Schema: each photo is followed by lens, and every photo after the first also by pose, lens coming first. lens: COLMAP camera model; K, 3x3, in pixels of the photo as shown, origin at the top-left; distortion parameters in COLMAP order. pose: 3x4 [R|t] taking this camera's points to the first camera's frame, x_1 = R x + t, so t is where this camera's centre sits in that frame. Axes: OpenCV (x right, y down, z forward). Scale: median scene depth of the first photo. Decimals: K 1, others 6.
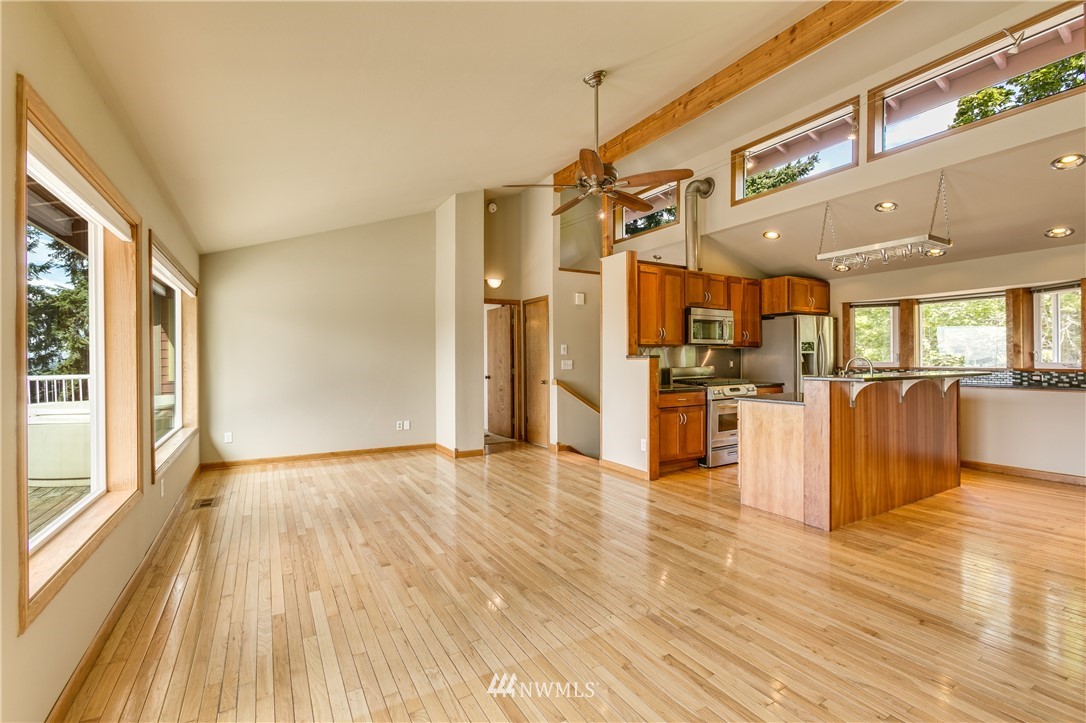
lens RADIAL K [[490.4, 0, 541.3], [0, 490.4, 361.1], [0, 0, 1]] dist [-0.001325, -0.000927]
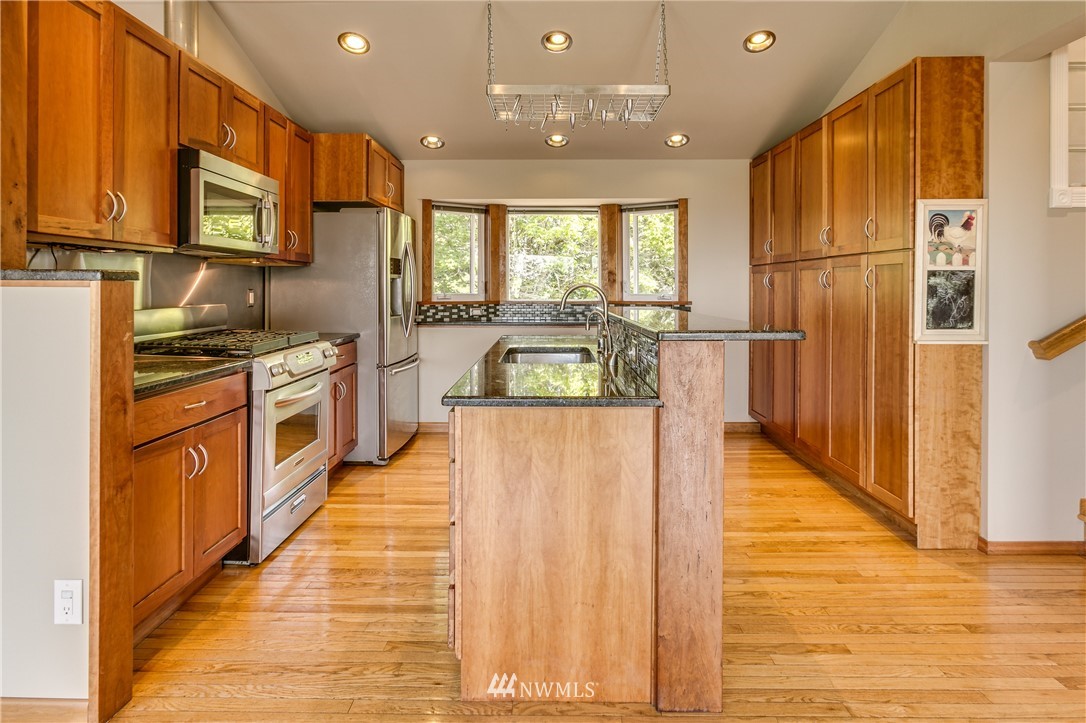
lens RADIAL K [[578.2, 0, 537.1], [0, 578.2, 292.9], [0, 0, 1]] dist [-0.001613, 0.000275]
pose [[0.500647, -0.003079, 0.865646, 0.051773], [0.000747, 0.999995, 0.003124, -0.001419], [-0.865651, -0.000918, 0.500646, 0.544868]]
